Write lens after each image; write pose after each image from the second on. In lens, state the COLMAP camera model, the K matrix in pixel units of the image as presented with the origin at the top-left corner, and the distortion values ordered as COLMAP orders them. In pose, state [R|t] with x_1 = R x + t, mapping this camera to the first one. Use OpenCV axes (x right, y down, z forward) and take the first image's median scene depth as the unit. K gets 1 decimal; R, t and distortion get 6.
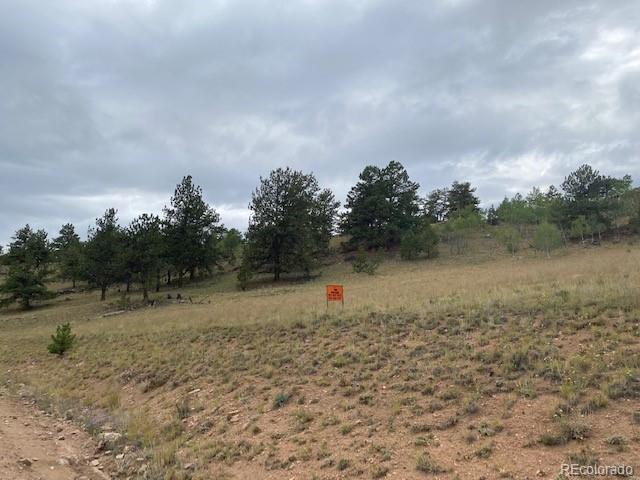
lens RADIAL K [[487.0, 0, 322.7], [0, 487.0, 233.7], [0, 0, 1]] dist [0.049271, -0.038112]
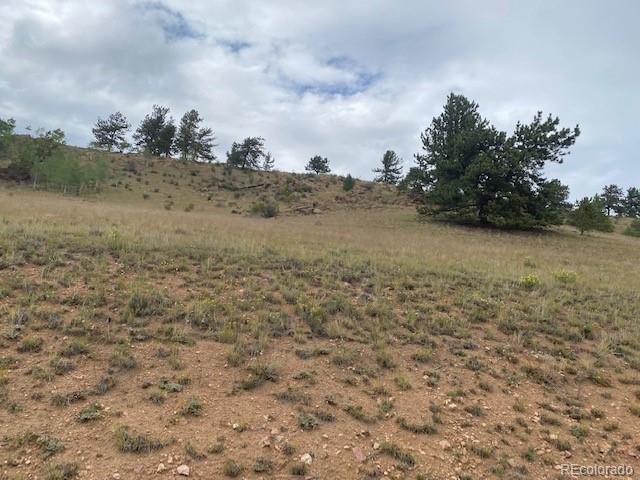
lens RADIAL K [[487.0, 0, 322.7], [0, 487.0, 233.7], [0, 0, 1]] dist [0.049271, -0.038112]
pose [[0.375186, 0.145533, 0.915454, -0.223638], [-0.243648, 0.968354, -0.054086, 0.077023], [-0.894355, -0.202756, 0.398772, 0.287271]]
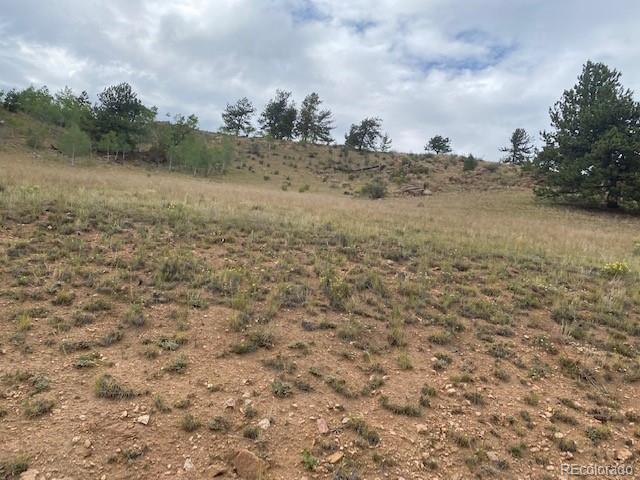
lens RADIAL K [[488.7, 0, 327.7], [0, 488.7, 237.9], [0, 0, 1]] dist [0.073390, -0.096872]
pose [[0.571645, 0.119541, 0.811746, -0.149340], [-0.269125, 0.961915, 0.047866, 0.055153], [-0.775109, -0.245824, 0.582045, 0.178155]]
